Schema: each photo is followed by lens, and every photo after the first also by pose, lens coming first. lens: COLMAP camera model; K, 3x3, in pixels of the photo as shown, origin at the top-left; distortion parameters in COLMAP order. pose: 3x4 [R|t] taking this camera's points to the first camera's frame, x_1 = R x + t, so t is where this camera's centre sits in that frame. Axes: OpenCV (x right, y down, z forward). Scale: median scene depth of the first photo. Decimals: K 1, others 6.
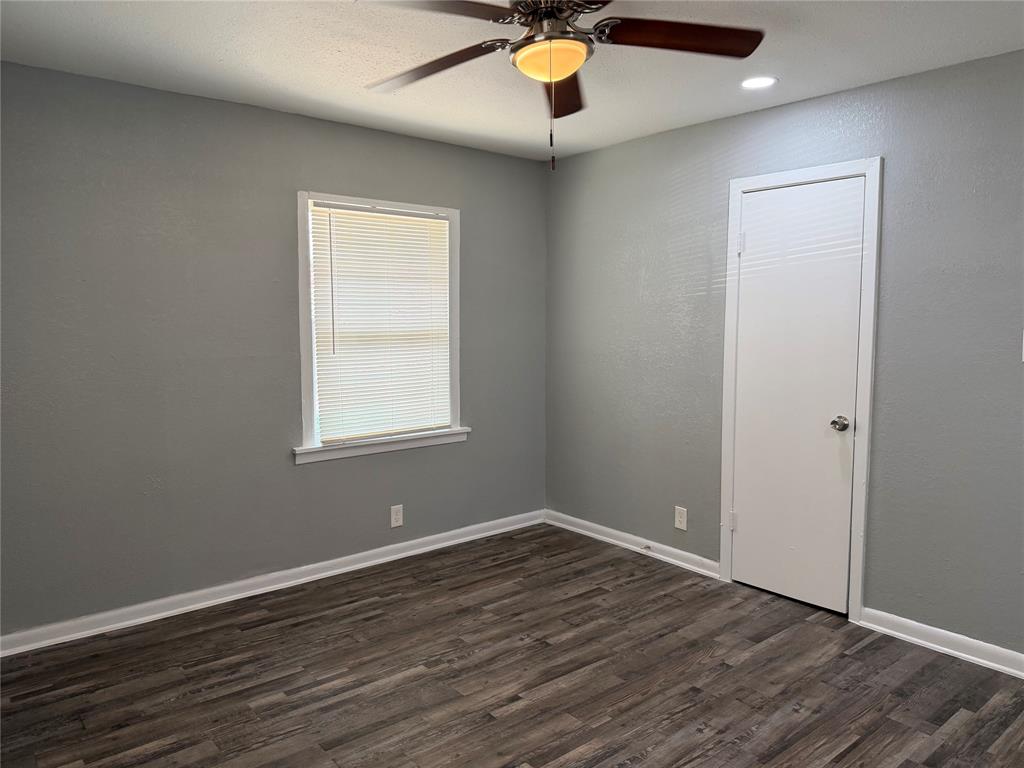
lens RADIAL K [[728.9, 0, 507.8], [0, 728.9, 394.5], [0, 0, 1]] dist [0.099704, -0.122262]
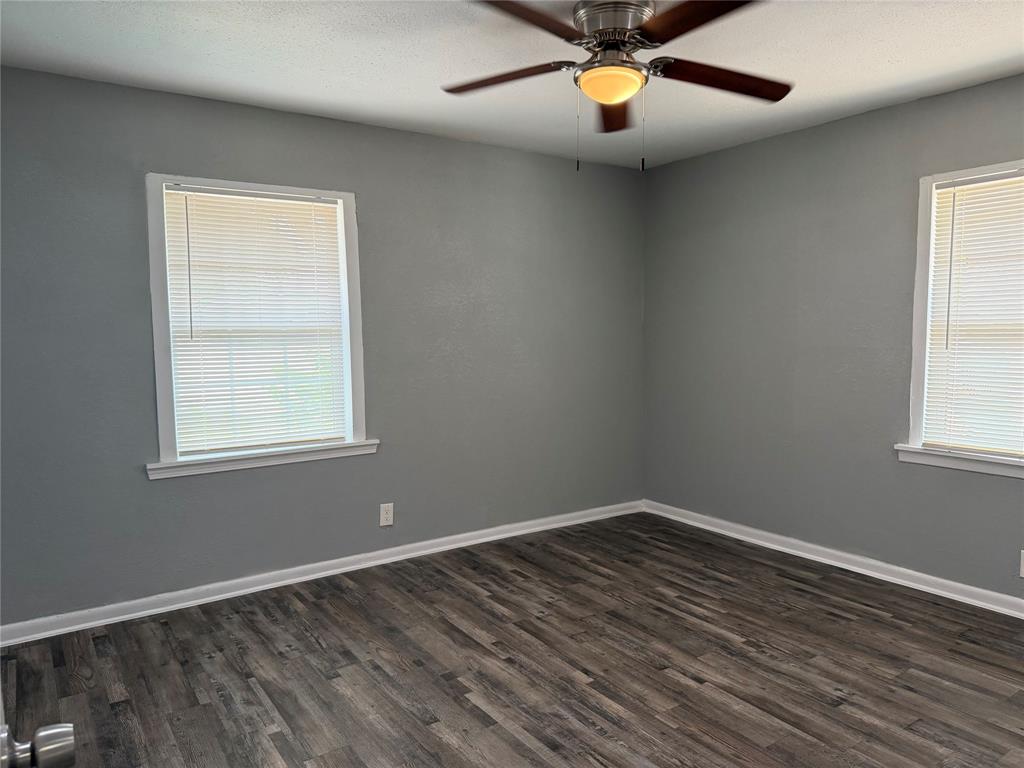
lens RADIAL K [[728.9, 0, 534.3], [0, 728.9, 406.9], [0, 0, 1]] dist [0.099704, -0.122262]
pose [[-0.070133, 0.106757, -0.991809, 0.841903], [-0.097022, 0.988813, 0.113296, -0.047772], [0.992808, 0.104173, -0.058990, 0.668635]]
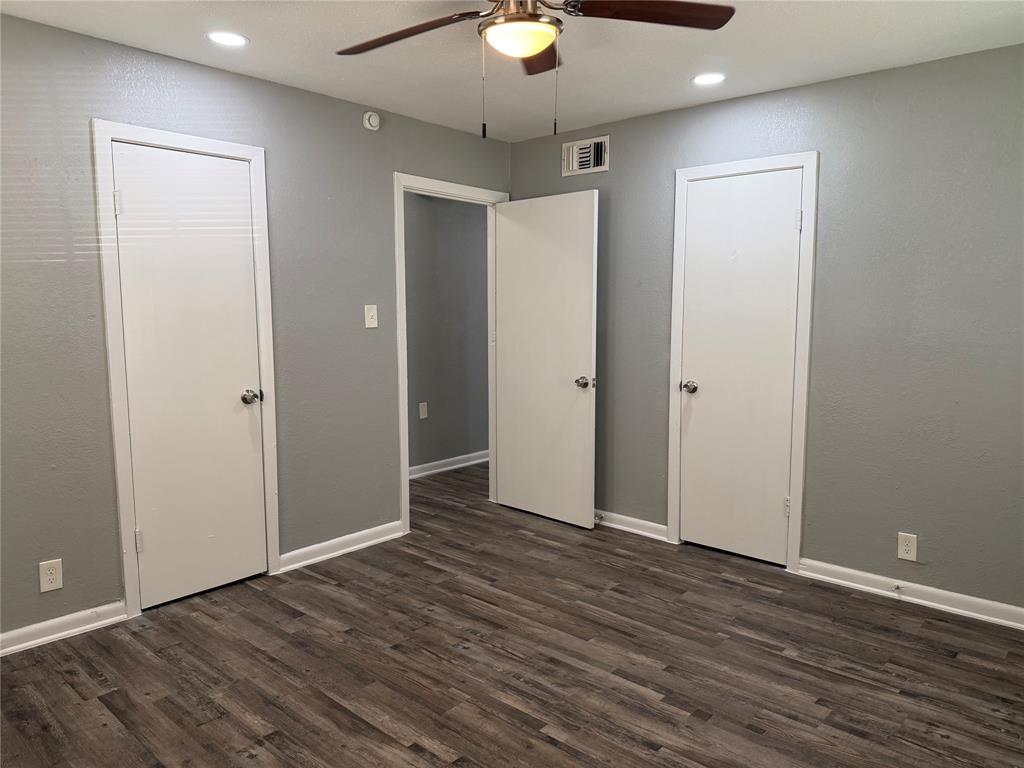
lens RADIAL K [[728.9, 0, 520.1], [0, 728.9, 392.9], [0, 0, 1]] dist [0.099704, -0.122262]
pose [[-0.148565, -0.128649, 0.980499, -0.661671], [0.100801, 0.984367, 0.144430, -0.082580], [-0.983752, 0.120293, -0.133275, 0.797521]]
